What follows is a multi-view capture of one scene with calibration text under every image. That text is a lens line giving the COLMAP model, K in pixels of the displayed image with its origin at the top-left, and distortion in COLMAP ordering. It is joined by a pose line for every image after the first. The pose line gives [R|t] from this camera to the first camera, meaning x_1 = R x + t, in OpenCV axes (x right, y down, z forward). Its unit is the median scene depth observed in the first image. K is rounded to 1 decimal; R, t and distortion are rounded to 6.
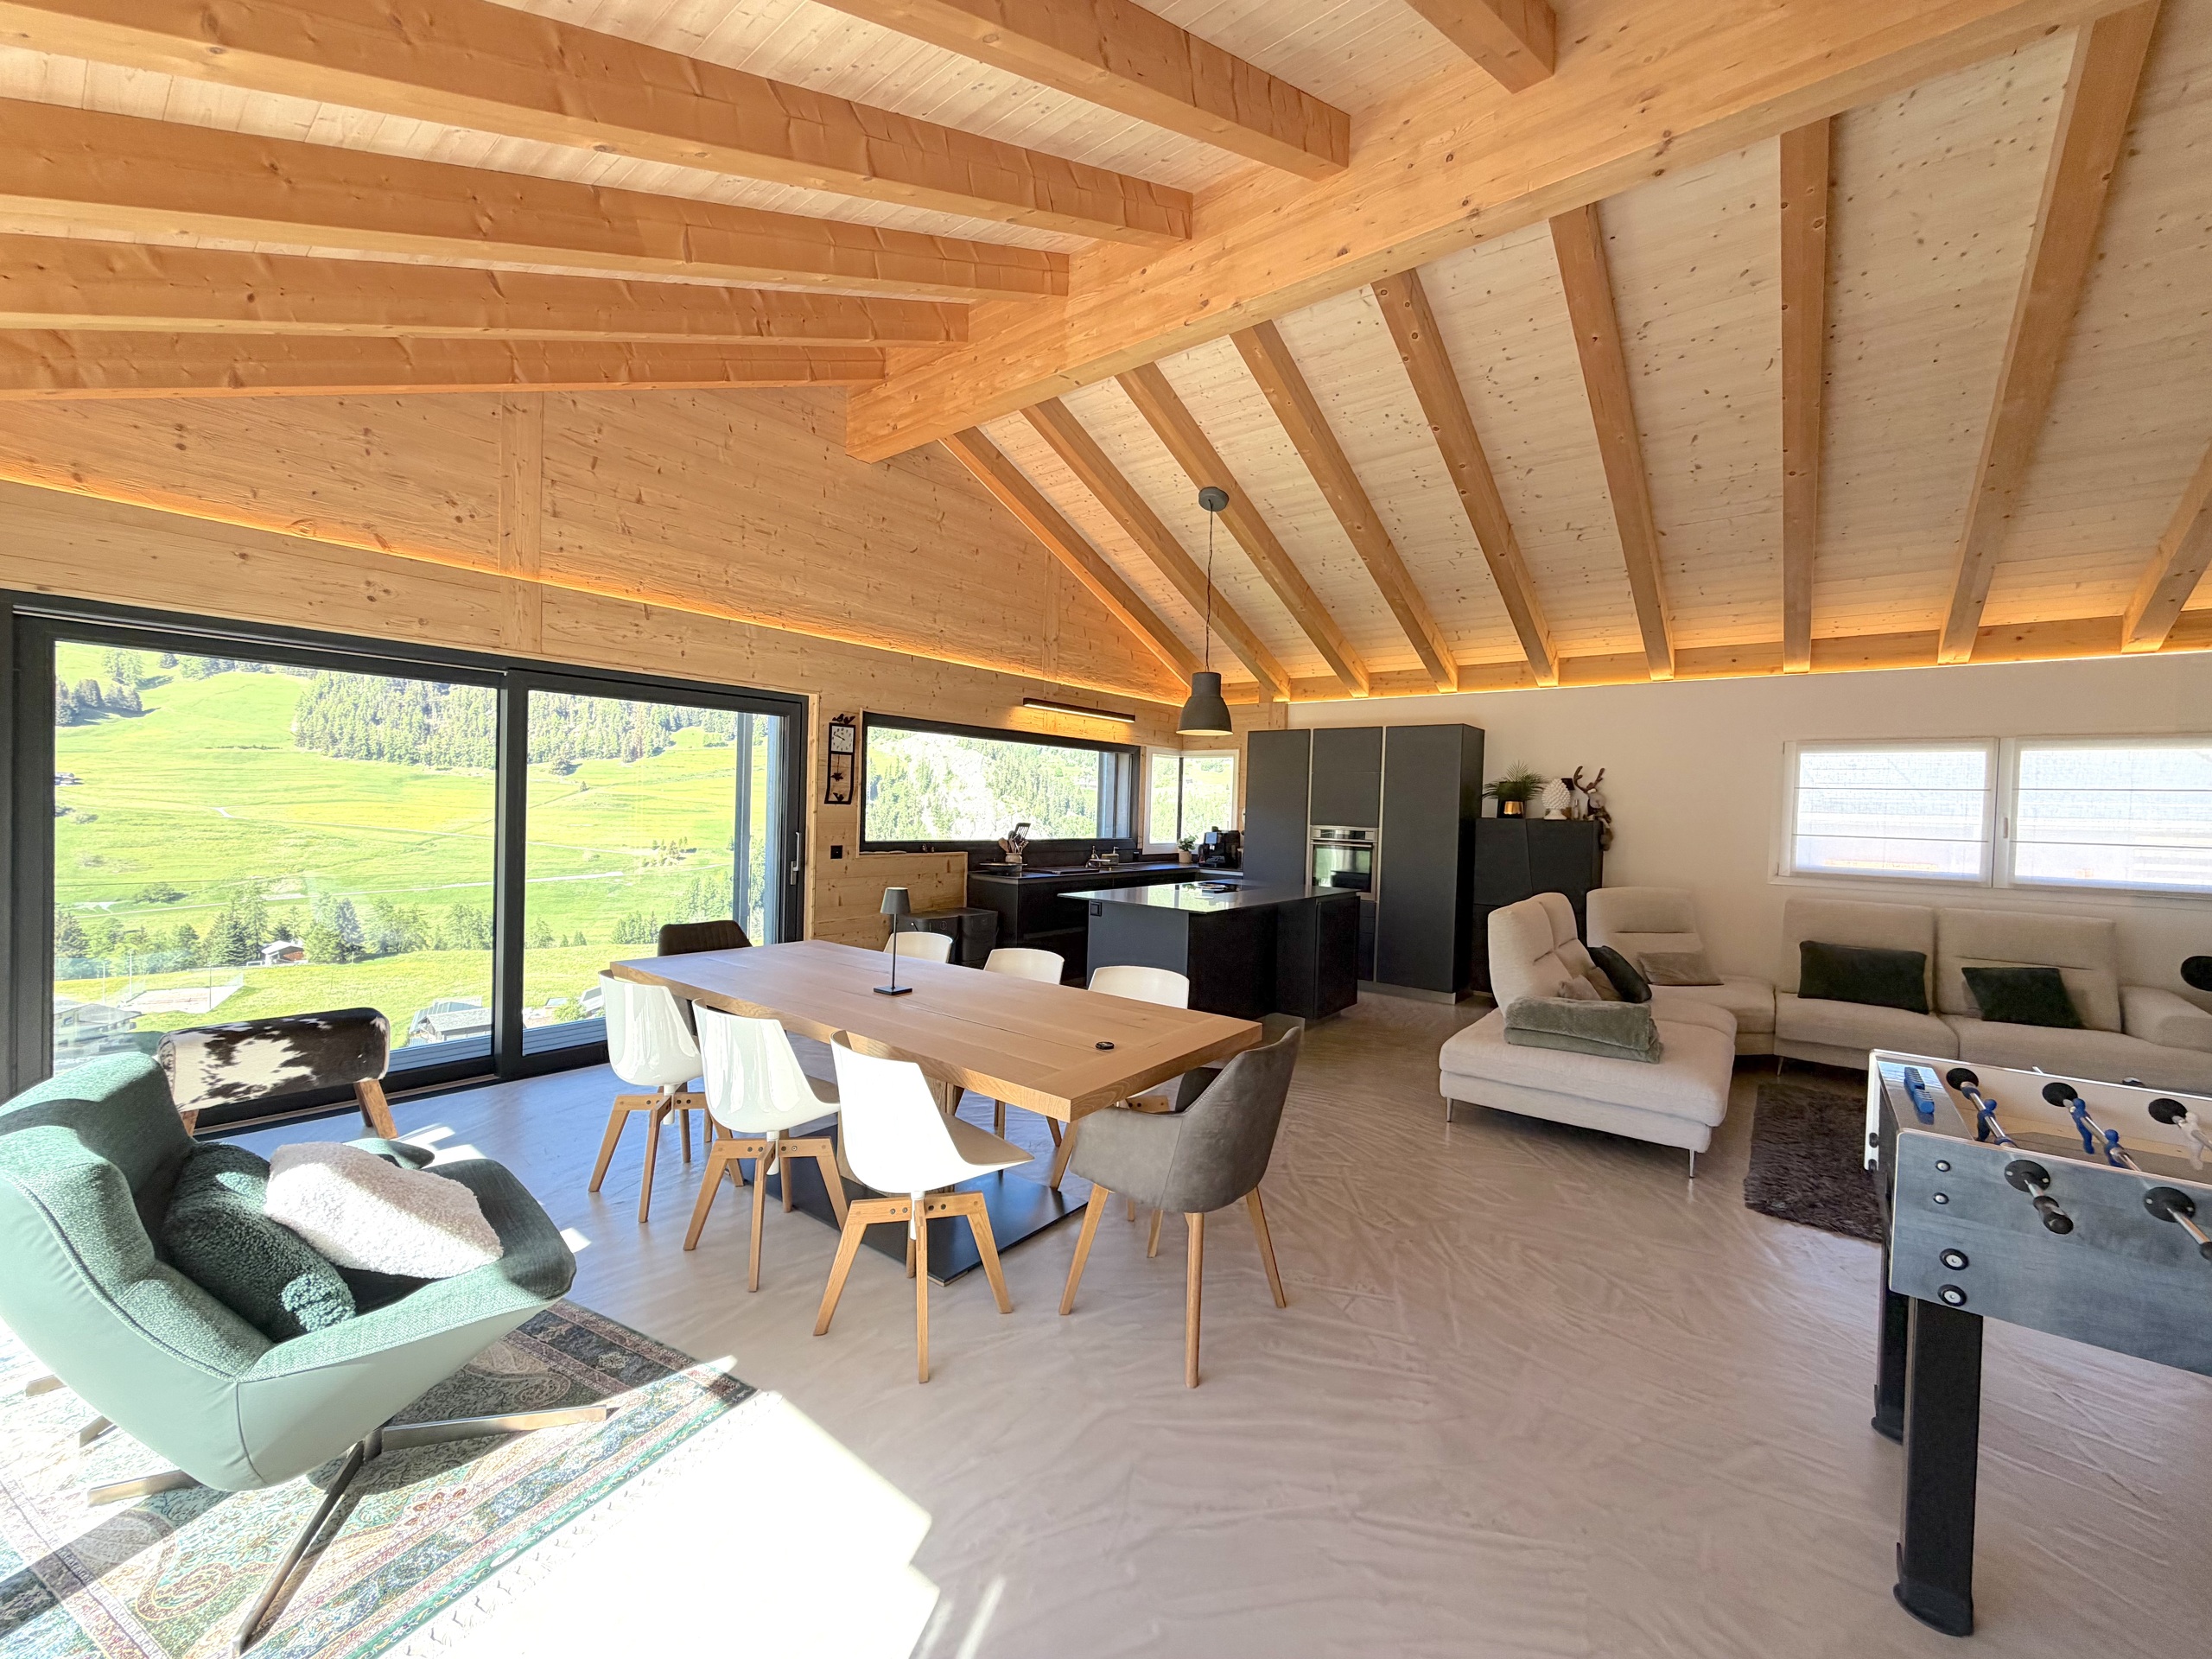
lens RADIAL K [[879.0, 0, 1096.1], [0, 879.0, 826.1], [0, 0, 1]] dist [-0.000169, 0.000052]
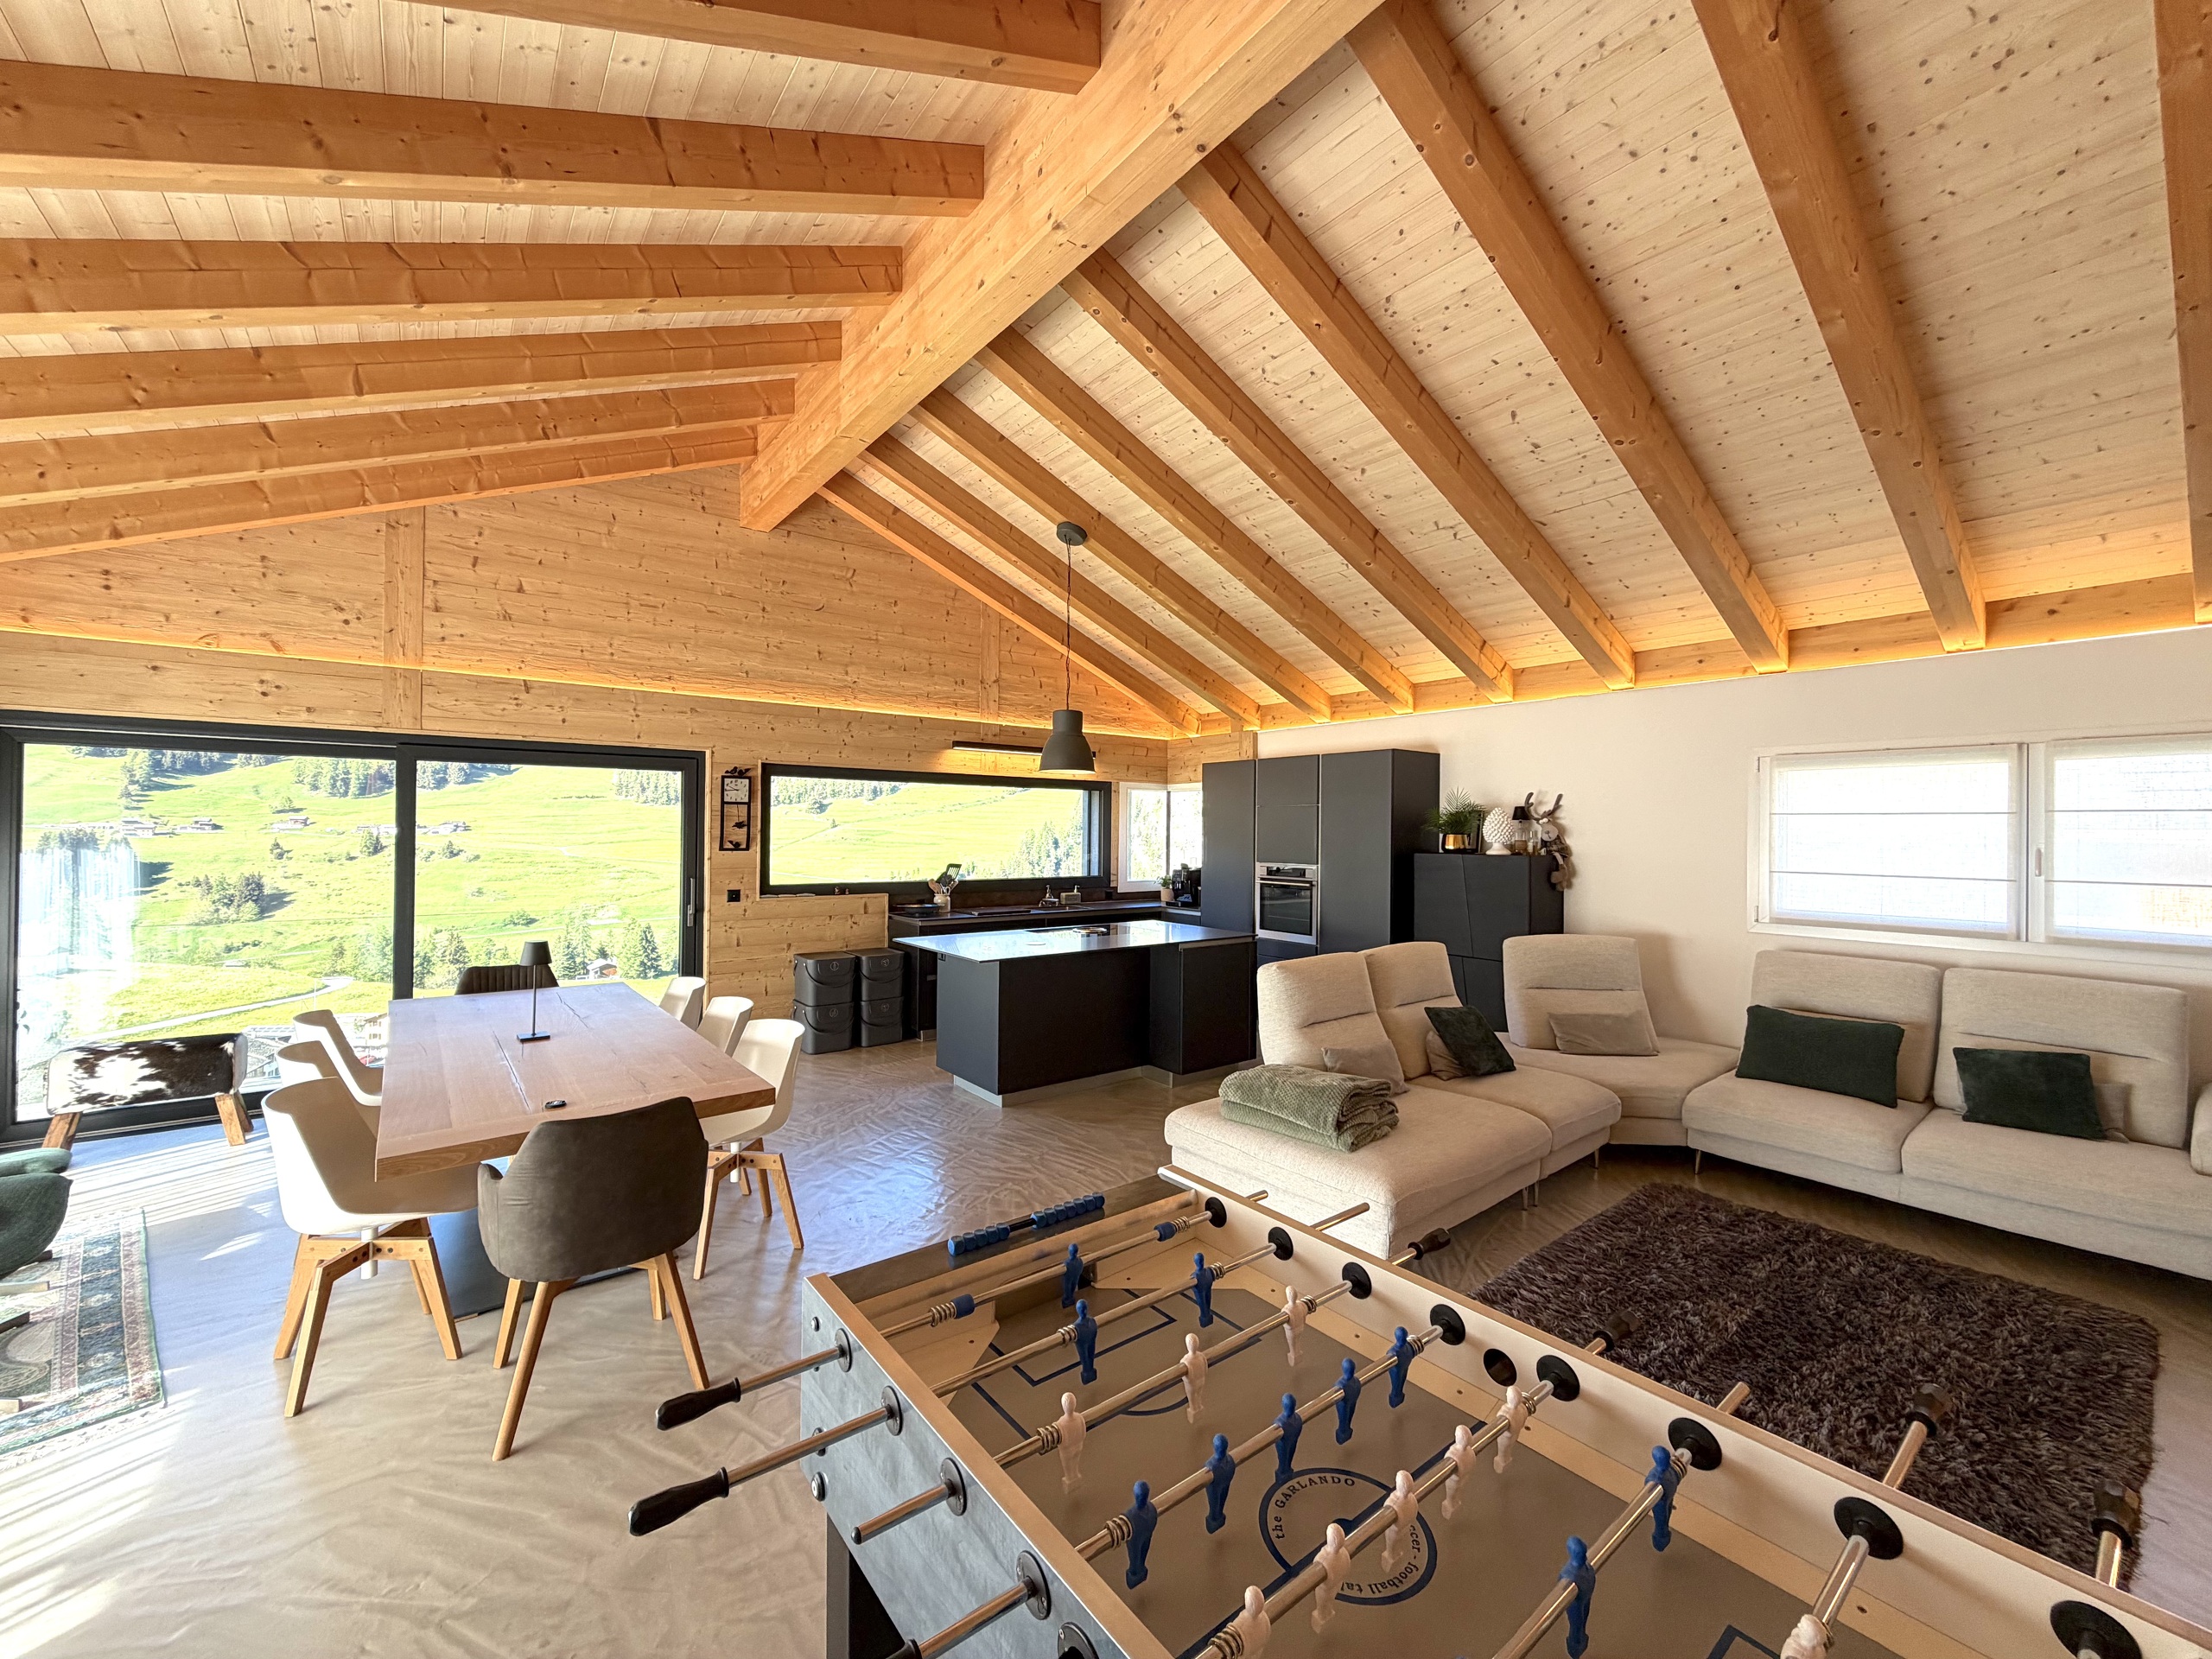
lens RADIAL K [[879.0, 0, 1096.1], [0, 879.0, 826.1], [0, 0, 1]] dist [-0.000169, 0.000052]
pose [[0.971055, -0.020856, -0.237942, 0.417283], [0.013236, 0.999348, -0.033580, -0.014418], [0.238488, 0.029458, 0.970699, 0.071691]]
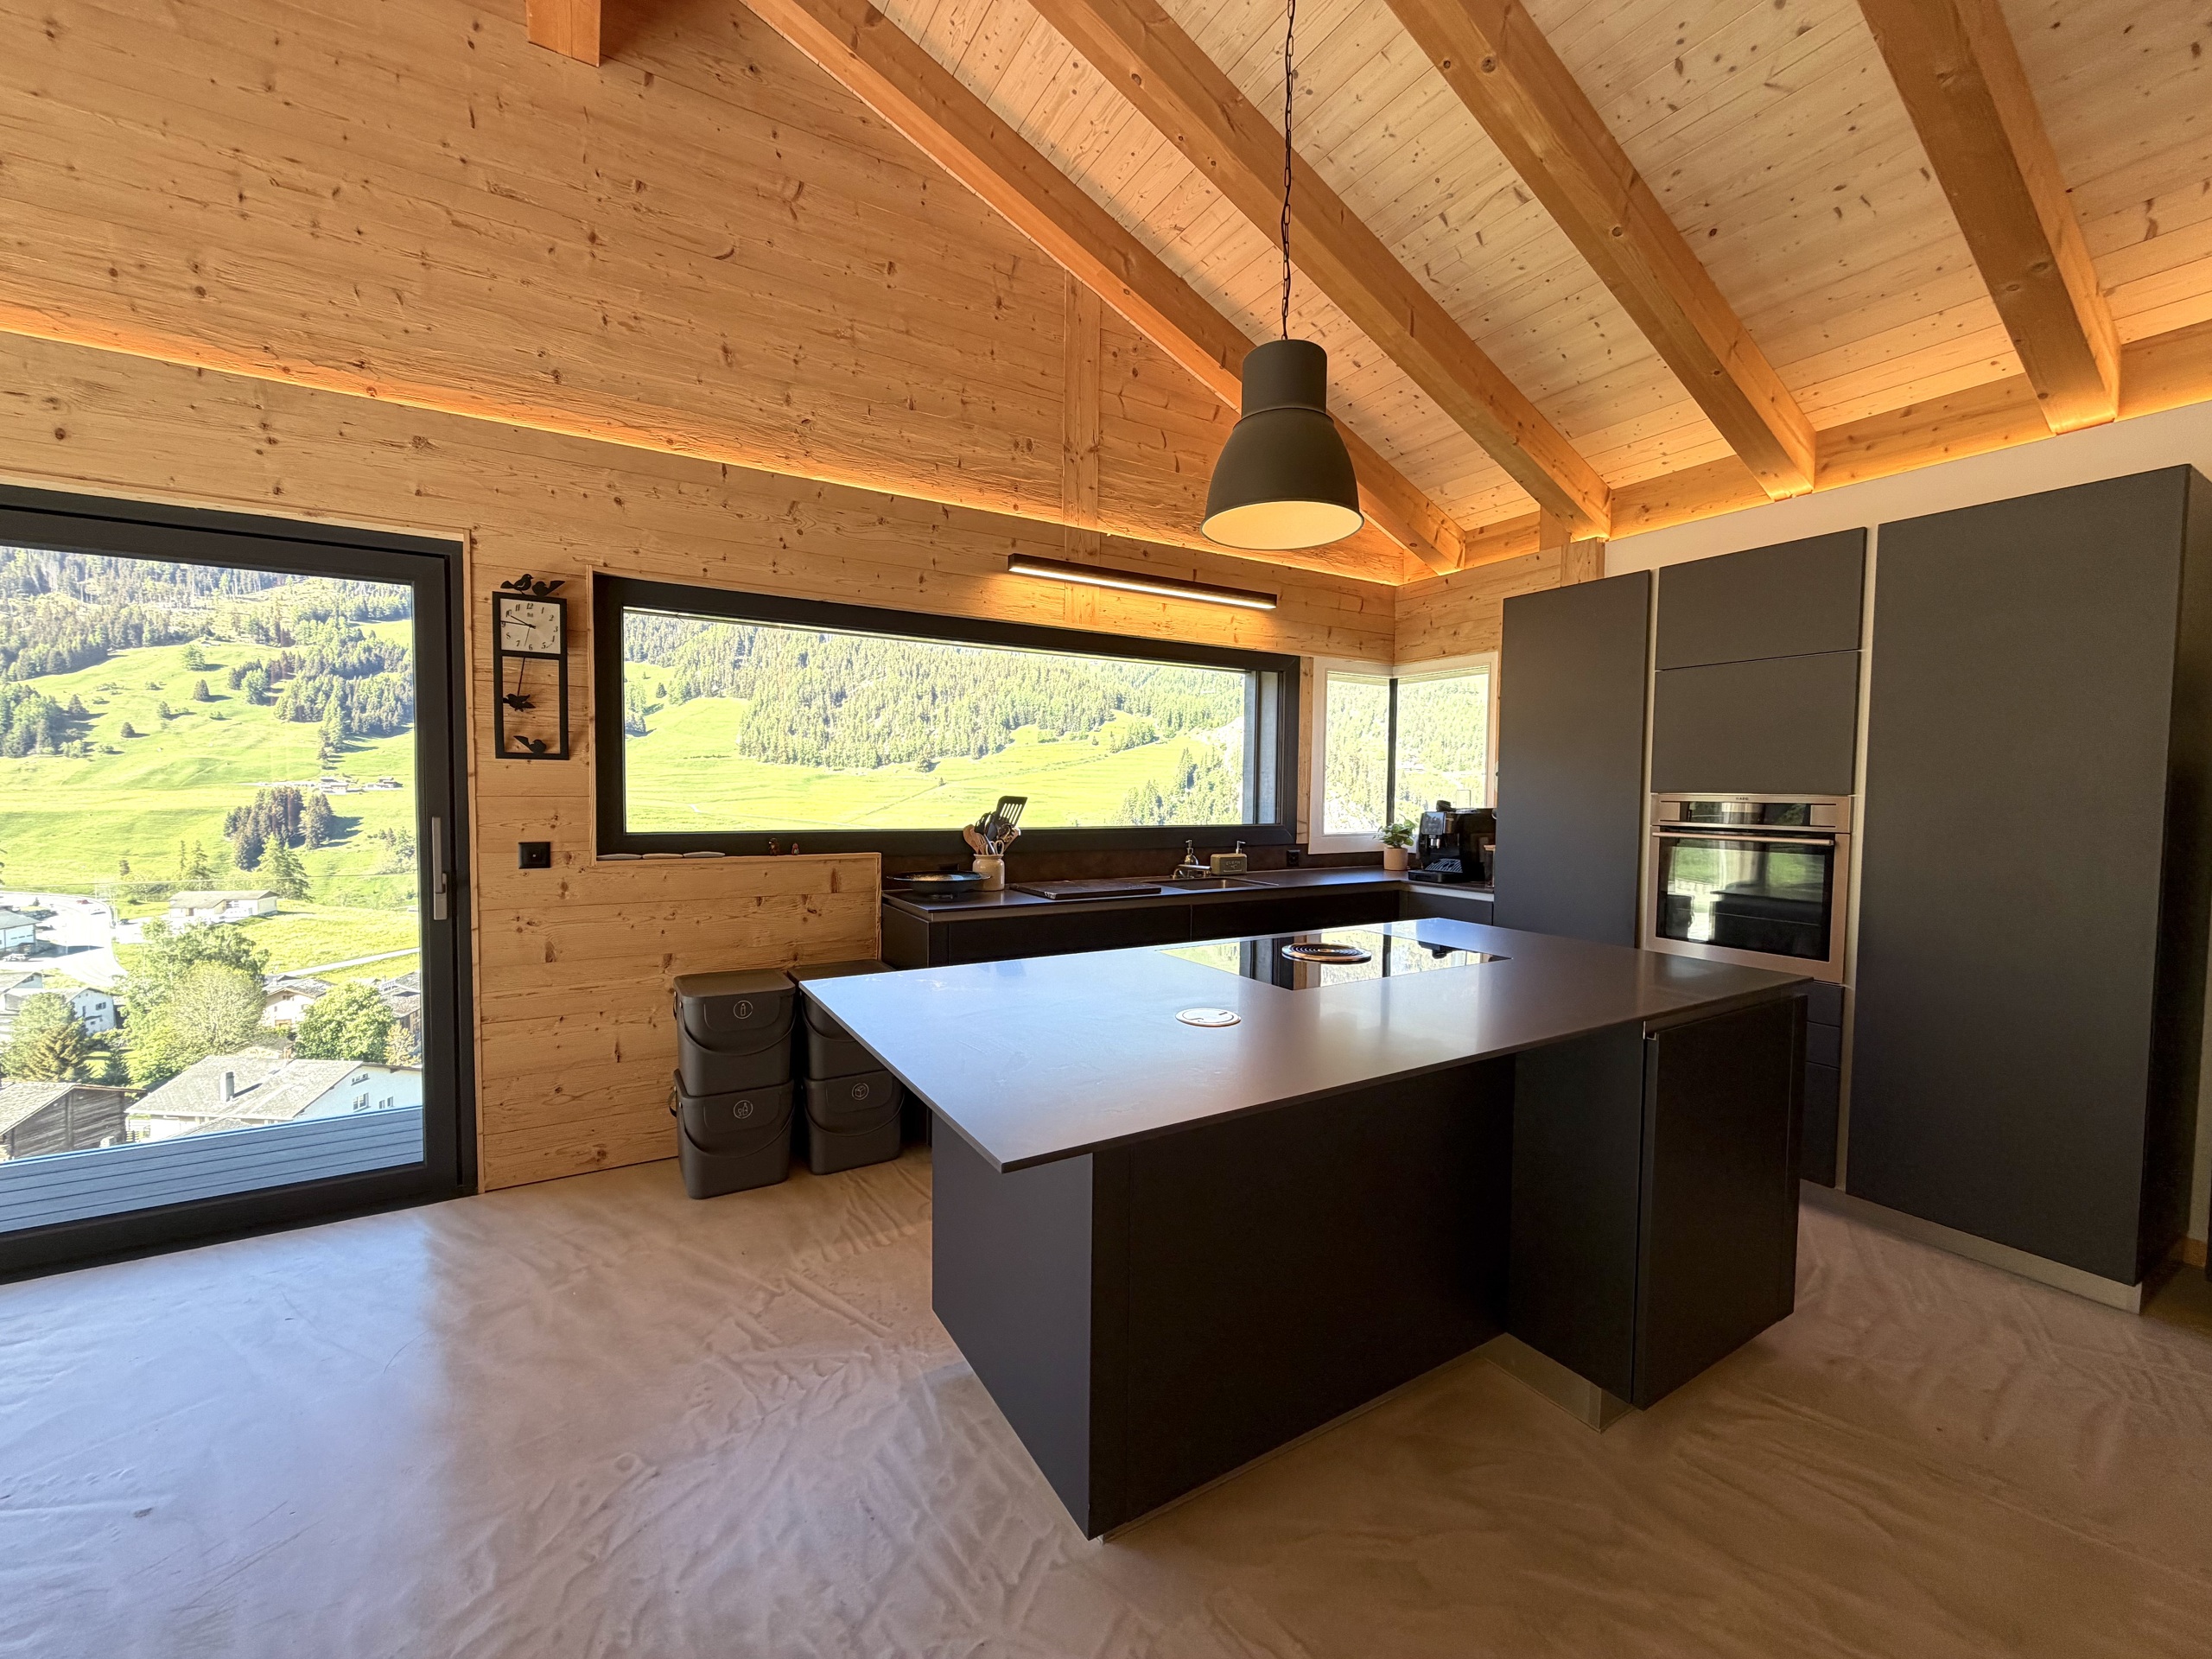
lens RADIAL K [[879.0, 0, 1096.1], [0, 879.0, 826.1], [0, 0, 1]] dist [-0.000169, 0.000052]
pose [[0.936612, -0.004243, -0.350343, 0.192801], [0.009130, 0.999883, 0.012300, 0.010419], [0.350250, -0.014719, 0.936541, 0.692678]]
